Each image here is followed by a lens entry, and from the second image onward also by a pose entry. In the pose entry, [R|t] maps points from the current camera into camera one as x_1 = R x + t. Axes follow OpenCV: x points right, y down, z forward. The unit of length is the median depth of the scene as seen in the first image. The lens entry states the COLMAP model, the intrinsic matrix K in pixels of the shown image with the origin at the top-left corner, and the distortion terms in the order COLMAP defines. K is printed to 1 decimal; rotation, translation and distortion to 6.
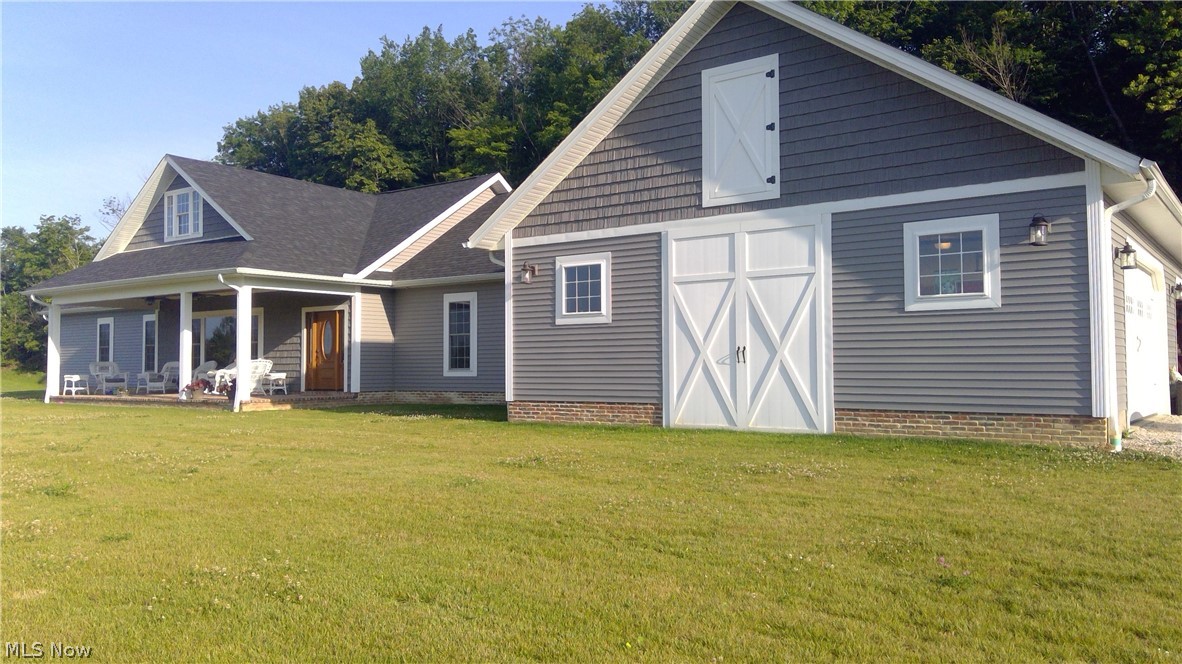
lens RADIAL K [[929.3, 0, 591.0], [0, 929.3, 332.0], [0, 0, 1]] dist [0.122264, -0.212527]
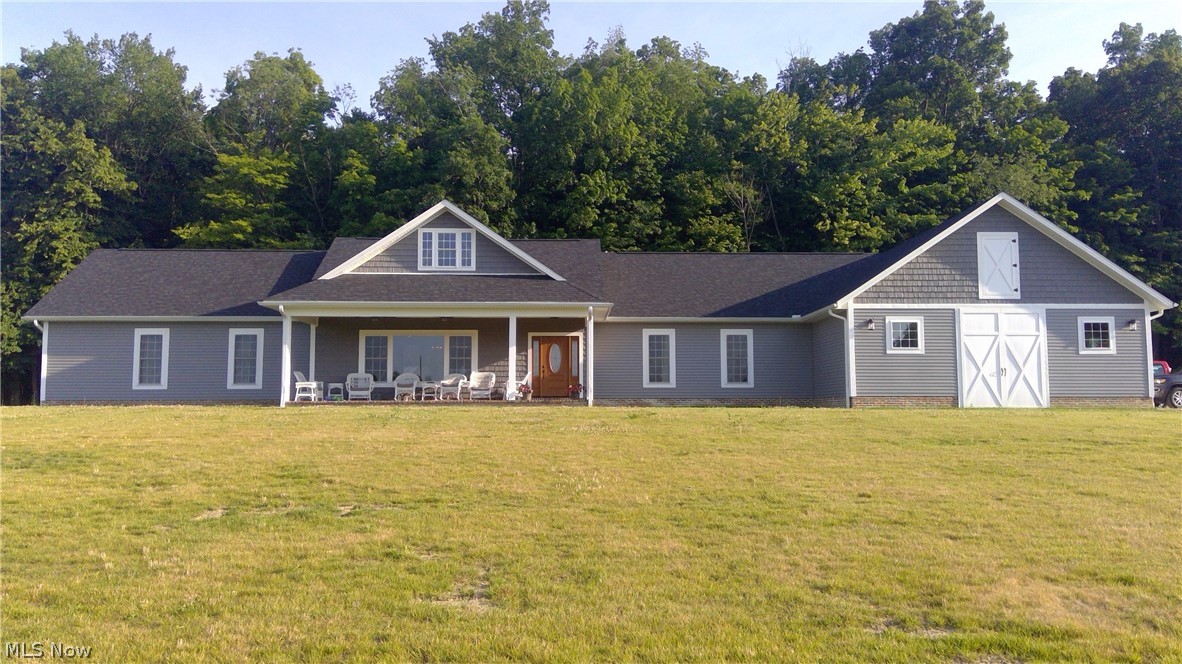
lens RADIAL K [[929.3, 0, 591.0], [0, 929.3, 332.0], [0, 0, 1]] dist [0.122264, -0.212527]
pose [[0.787292, 0.056738, 0.613965, -1.739075], [-0.026168, 0.997935, -0.058666, 0.077854], [-0.616025, 0.030121, 0.787150, -0.087268]]
